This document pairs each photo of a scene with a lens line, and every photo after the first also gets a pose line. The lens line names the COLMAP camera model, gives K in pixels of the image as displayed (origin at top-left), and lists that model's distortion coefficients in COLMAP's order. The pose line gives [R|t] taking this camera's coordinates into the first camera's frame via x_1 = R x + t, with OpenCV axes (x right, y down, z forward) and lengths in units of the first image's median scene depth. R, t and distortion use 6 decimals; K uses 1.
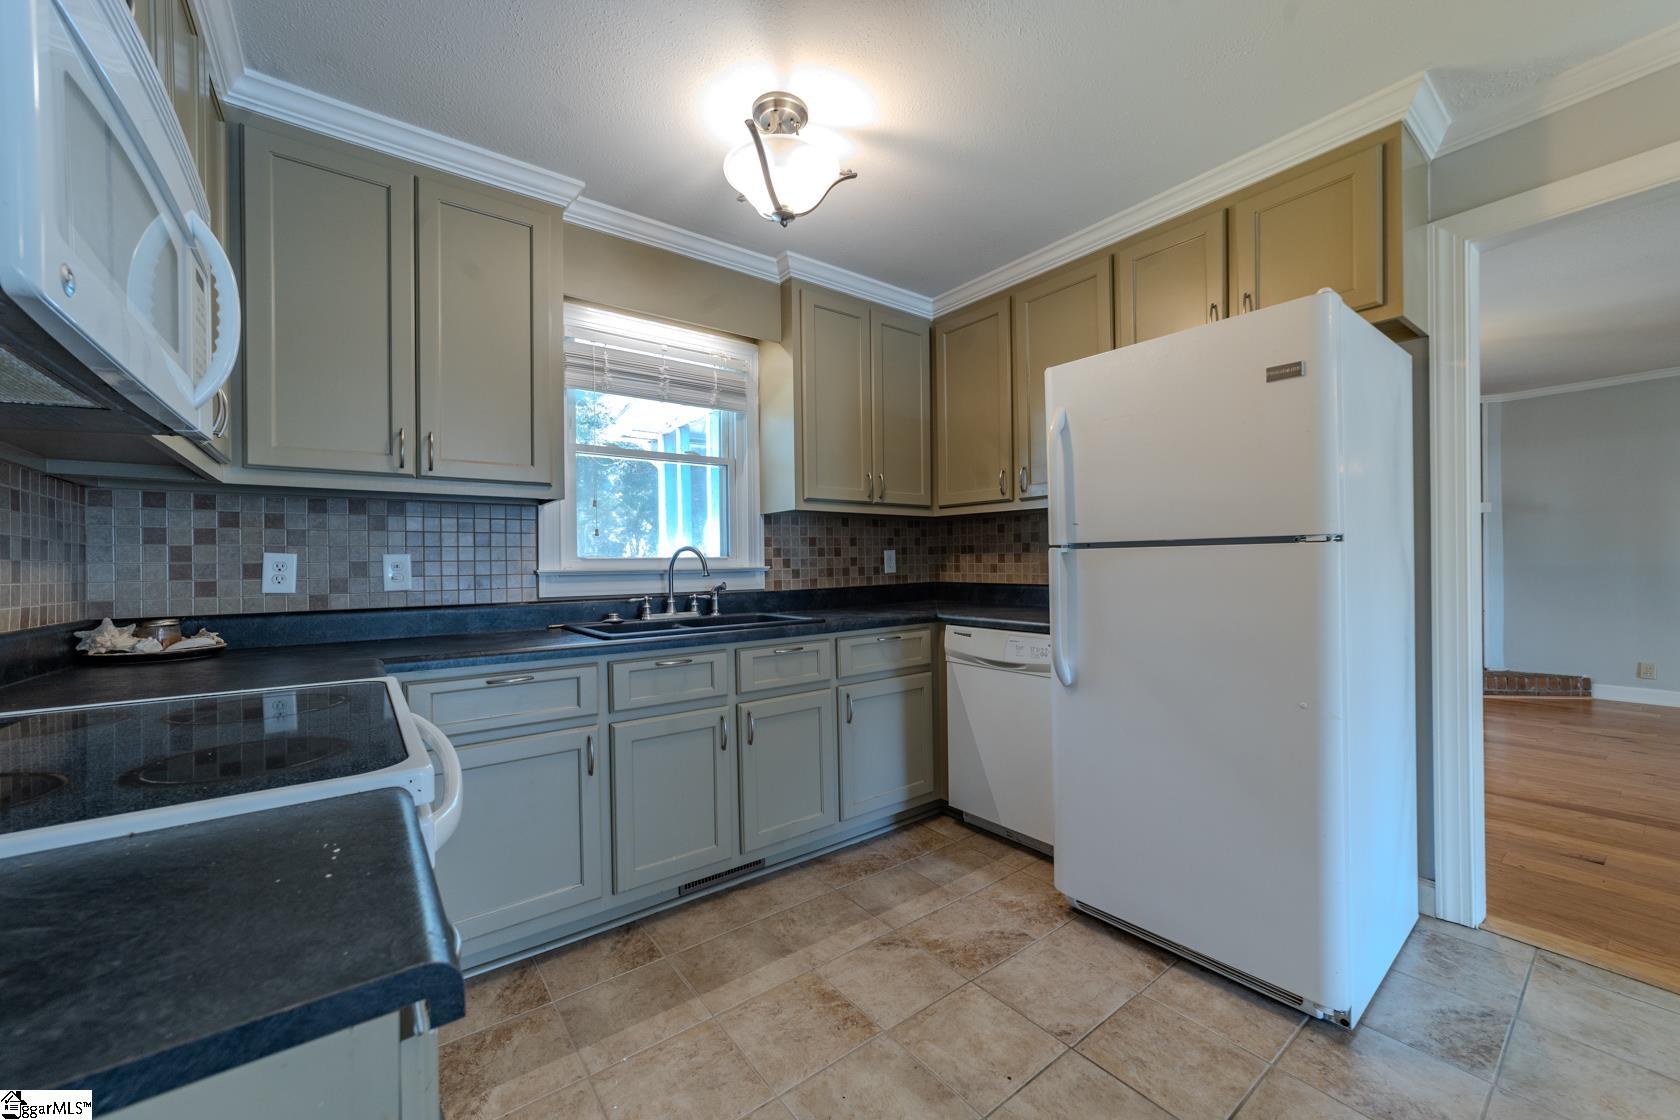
lens RADIAL K [[638.9, 0, 840.0], [0, 638.9, 560.0], [0, 0, 1]] dist [-0.012304, 0.000334]
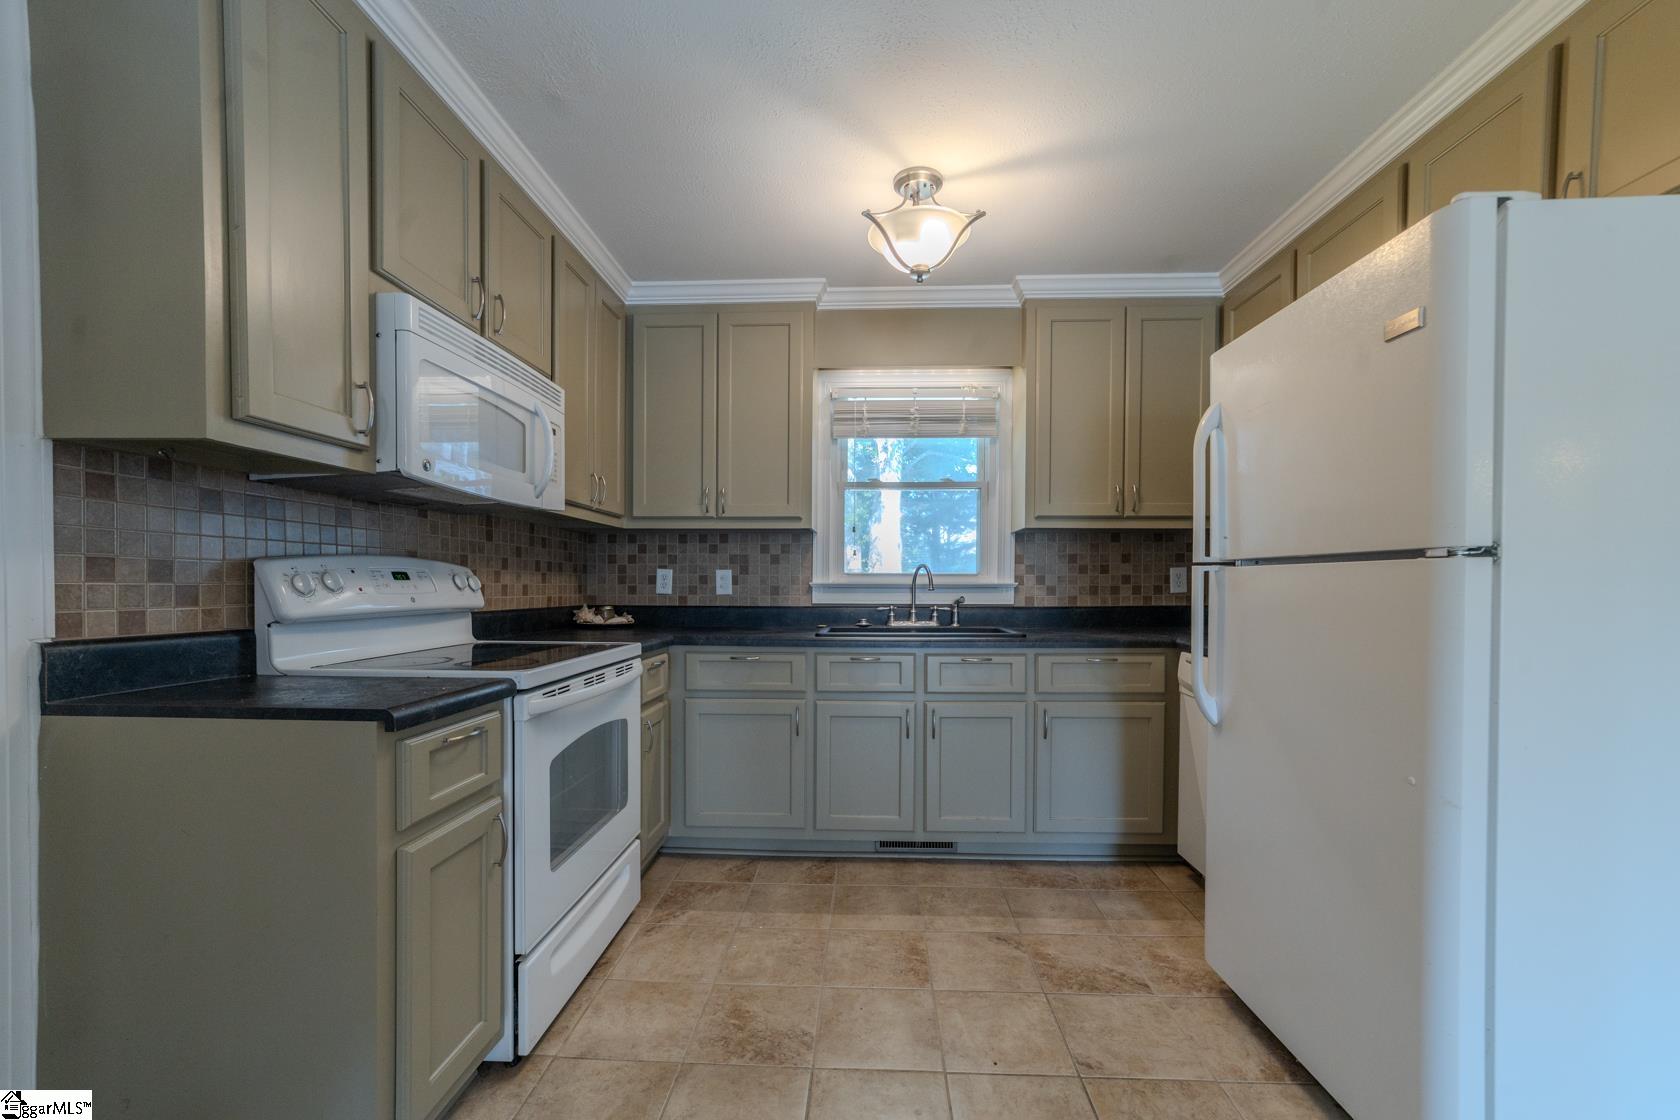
lens RADIAL K [[653.6, 0, 842.4], [0, 653.6, 593.7], [0, 0, 1]] dist [-0.018507, 0.000198]
pose [[0.768587, 0.026562, -0.639194, 0.481117], [-0.009319, 0.999497, 0.030329, -0.002426], [0.639677, -0.017354, 0.768448, 0.007631]]
